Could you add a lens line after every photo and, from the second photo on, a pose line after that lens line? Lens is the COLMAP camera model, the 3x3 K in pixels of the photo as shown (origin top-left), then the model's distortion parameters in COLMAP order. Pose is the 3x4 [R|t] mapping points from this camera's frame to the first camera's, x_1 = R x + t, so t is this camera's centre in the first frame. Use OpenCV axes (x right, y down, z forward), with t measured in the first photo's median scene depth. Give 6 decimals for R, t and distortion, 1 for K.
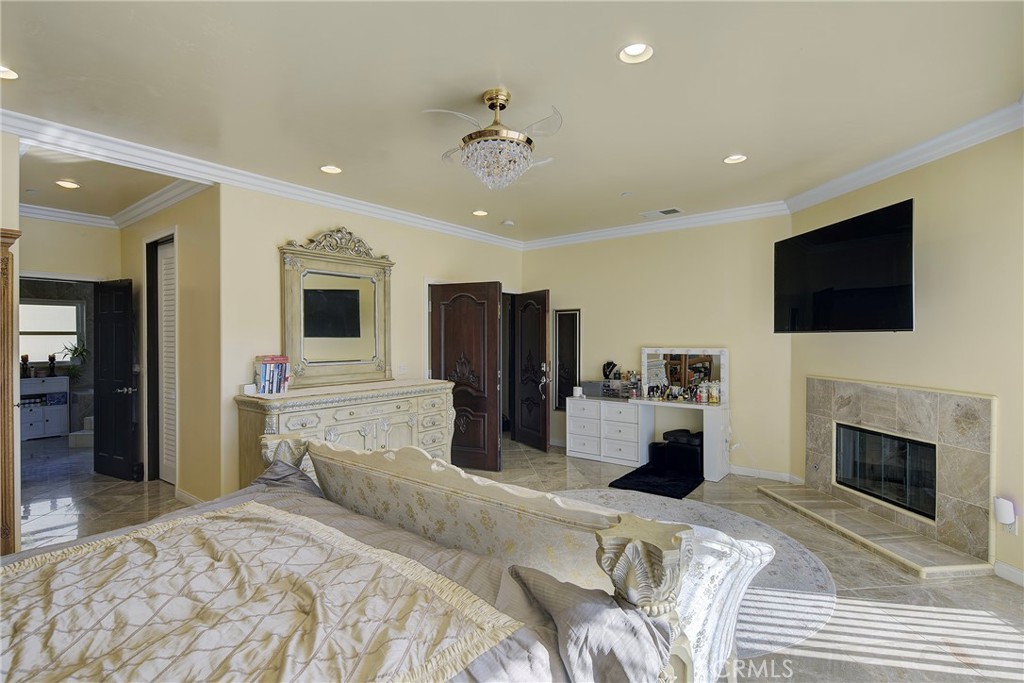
lens RADIAL K [[494.1, 0, 511.8], [0, 494.1, 339.8], [0, 0, 1]] dist [-0.001120, -0.000060]
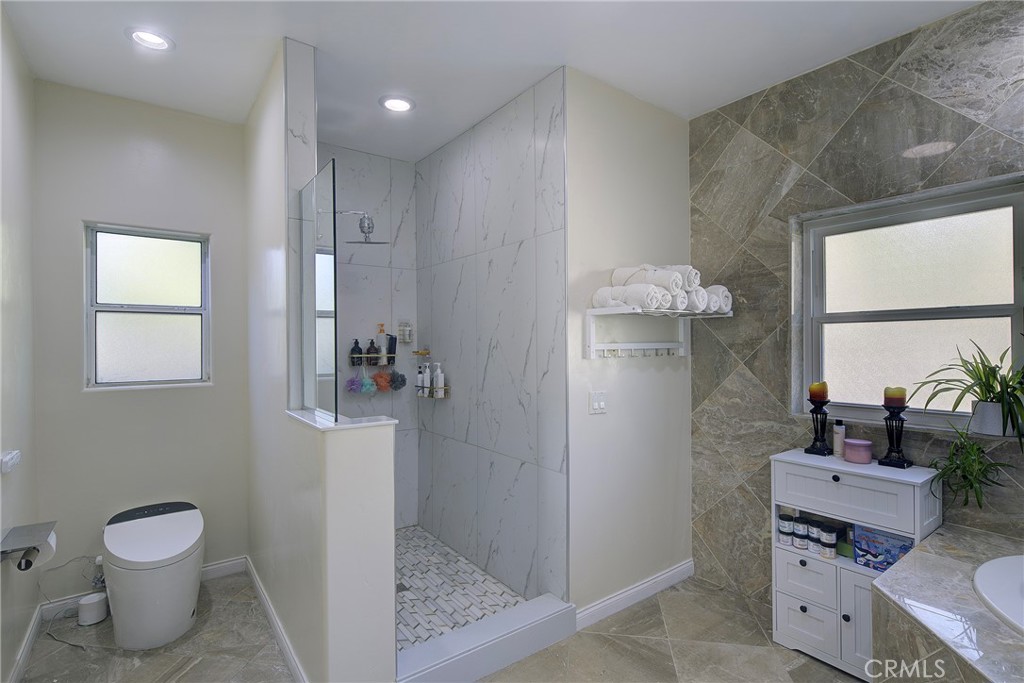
lens RADIAL K [[494.1, 0, 511.8], [0, 494.1, 340.2], [0, 0, 1]] dist [-0.001120, -0.000060]
pose [[-0.252348, 0.001553, -0.967635, -0.602219], [-0.001456, 0.999997, 0.001985, 0.002031], [0.967635, 0.001910, -0.252345, 0.864116]]
